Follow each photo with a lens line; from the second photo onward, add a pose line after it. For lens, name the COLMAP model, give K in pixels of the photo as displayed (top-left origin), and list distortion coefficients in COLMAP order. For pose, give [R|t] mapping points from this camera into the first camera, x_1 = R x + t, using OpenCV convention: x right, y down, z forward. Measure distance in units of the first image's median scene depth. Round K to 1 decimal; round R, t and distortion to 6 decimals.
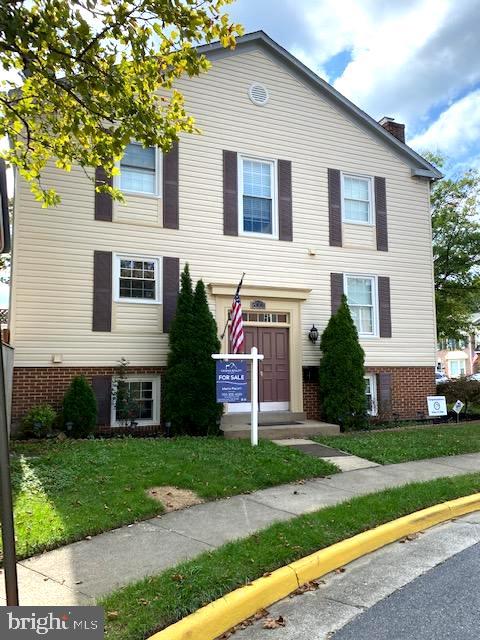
lens RADIAL K [[497.8, 0, 240.0], [0, 497.8, 320.0], [0, 0, 1]] dist [0.000013, -0.001324]
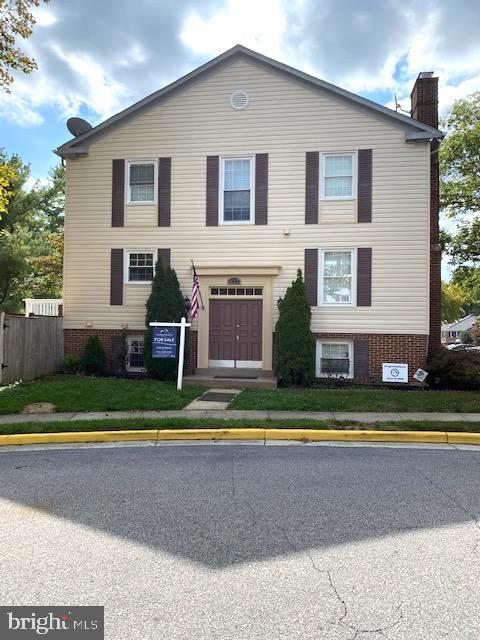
lens RADIAL K [[497.8, 0, 240.0], [0, 497.8, 320.0], [0, 0, 1]] dist [0.000013, -0.001324]
pose [[0.852247, 0.009466, -0.523054, 0.667569], [0.034896, 0.996581, 0.074894, -0.025585], [0.521975, -0.082080, 0.849002, -0.036764]]
